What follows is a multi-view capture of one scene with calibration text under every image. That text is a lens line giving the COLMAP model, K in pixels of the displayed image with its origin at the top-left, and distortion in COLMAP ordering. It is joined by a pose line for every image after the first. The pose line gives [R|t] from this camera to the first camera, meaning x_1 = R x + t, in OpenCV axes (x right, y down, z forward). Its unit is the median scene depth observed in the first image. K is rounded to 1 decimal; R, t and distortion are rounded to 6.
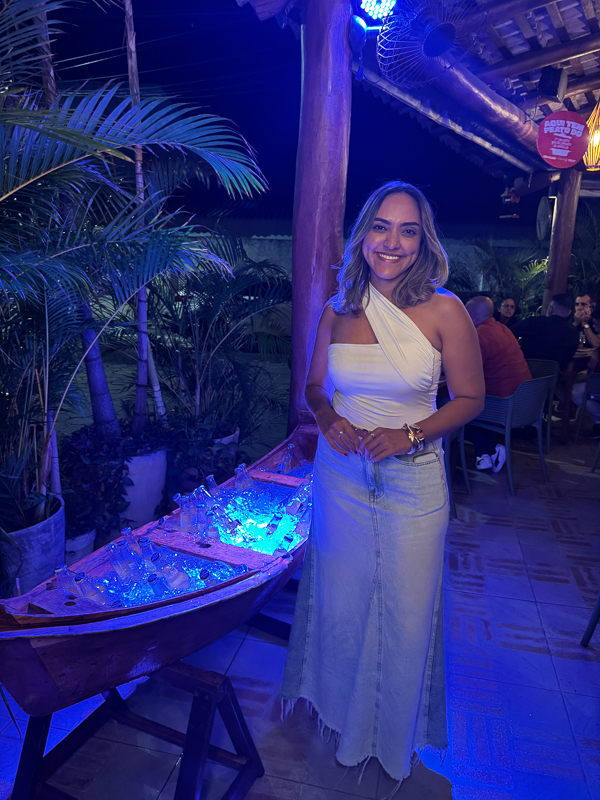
lens RADIAL K [[557.5, 0, 302.9], [0, 557.5, 435.2], [0, 0, 1]] dist [-0.006768, 0.000790]
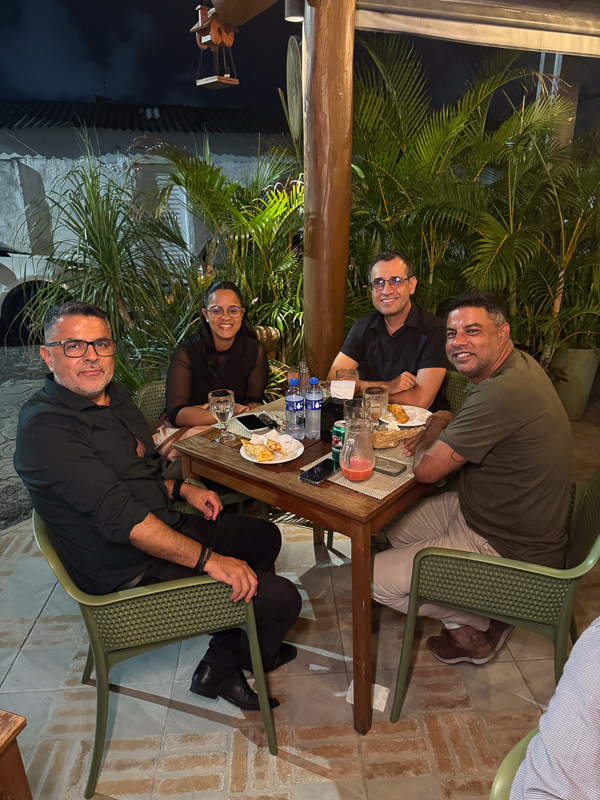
lens RADIAL K [[557.5, 0, 302.9], [0, 557.5, 435.2], [0, 0, 1]] dist [-0.006768, 0.000790]
pose [[0.948598, -0.162749, 0.271430, 0.291494], [0.127598, 0.981523, 0.142589, -0.186600], [-0.289621, -0.100625, 0.951837, 0.577700]]
